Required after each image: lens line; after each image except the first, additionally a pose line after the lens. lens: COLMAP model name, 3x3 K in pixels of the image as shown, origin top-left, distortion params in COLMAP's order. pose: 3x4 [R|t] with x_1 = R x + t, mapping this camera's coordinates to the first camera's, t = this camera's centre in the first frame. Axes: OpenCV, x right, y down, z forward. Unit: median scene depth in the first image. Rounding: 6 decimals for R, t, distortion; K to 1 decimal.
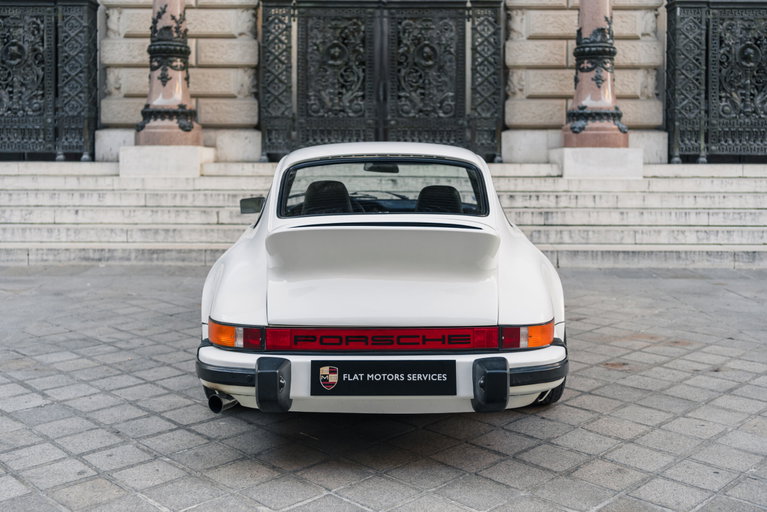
lens RADIAL K [[808.5, 0, 387.3], [0, 808.5, 177.5], [0, 0, 1]] dist [0.009704, -0.015924]
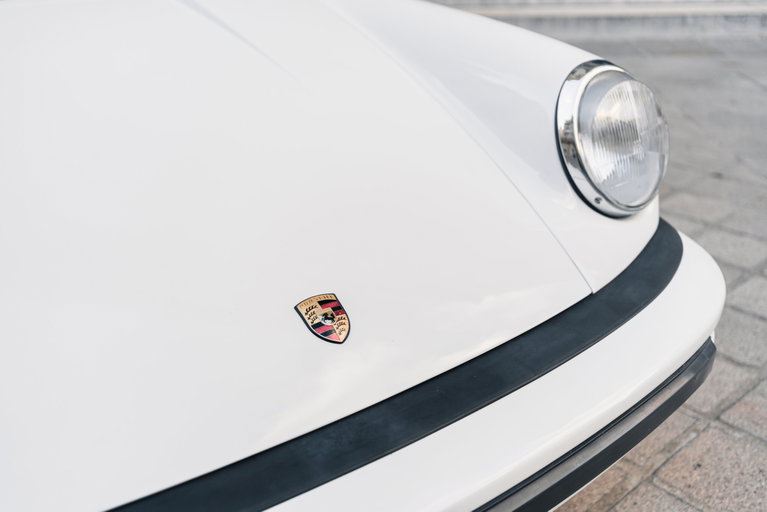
lens RADIAL K [[761.0, 0, 383.2], [0, 761.0, 254.8], [0, 0, 1]] dist [-0.000656, 0.019309]
pose [[0.998274, -0.001459, -0.058718, 0.104534], [0.024190, 0.921187, 0.388367, 0.014719], [0.053524, -0.389117, 0.919632, 0.222461]]
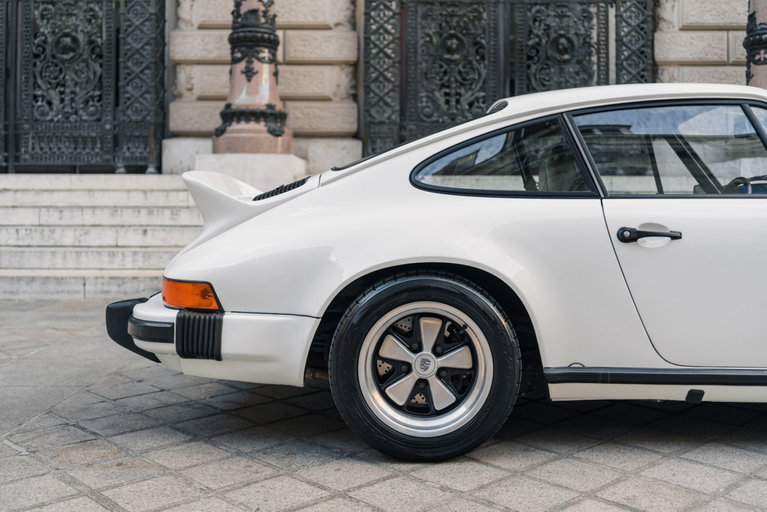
lens RADIAL K [[798.6, 0, 418.0], [0, 798.6, 200.5], [0, 0, 1]] dist [0.003879, -0.000019]
pose [[0.999972, -0.000522, -0.007529, -0.093878], [0.000292, 0.999535, -0.030500, 0.030367], [0.007541, 0.030497, 0.999506, 0.186742]]
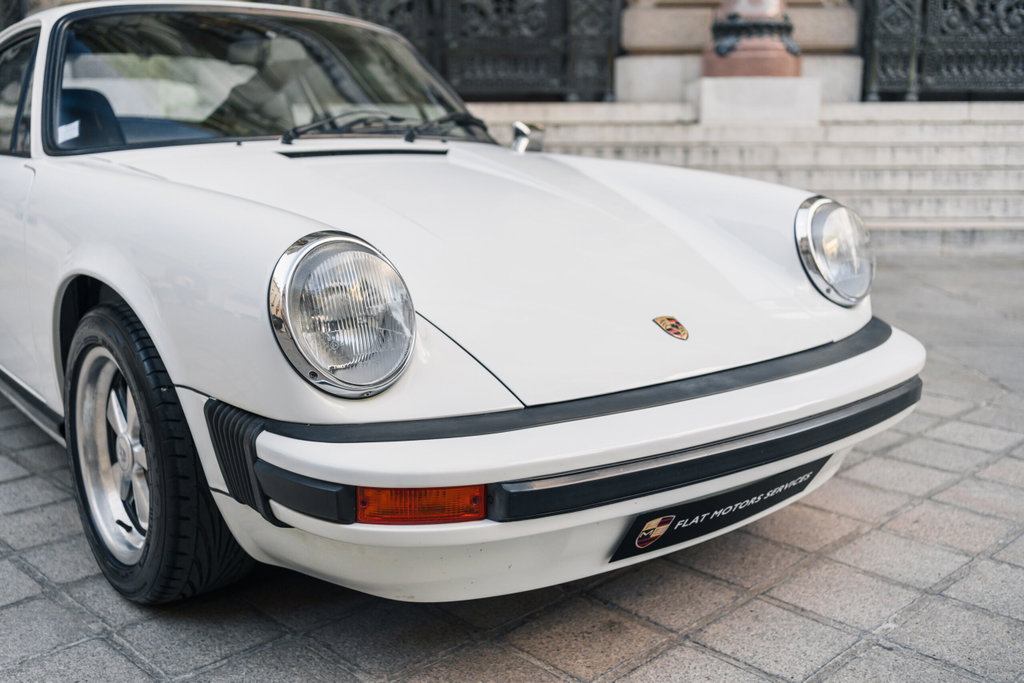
lens RADIAL K [[1016.0, 0, 511.6], [0, 1016.0, 339.9], [0, 0, 1]] dist [-0.000656, 0.019309]
pose [[0.999886, -0.002119, -0.014959, 0.068286], [0.004736, 0.984172, 0.177155, 0.024962], [0.014347, -0.177205, 0.984069, 0.124992]]
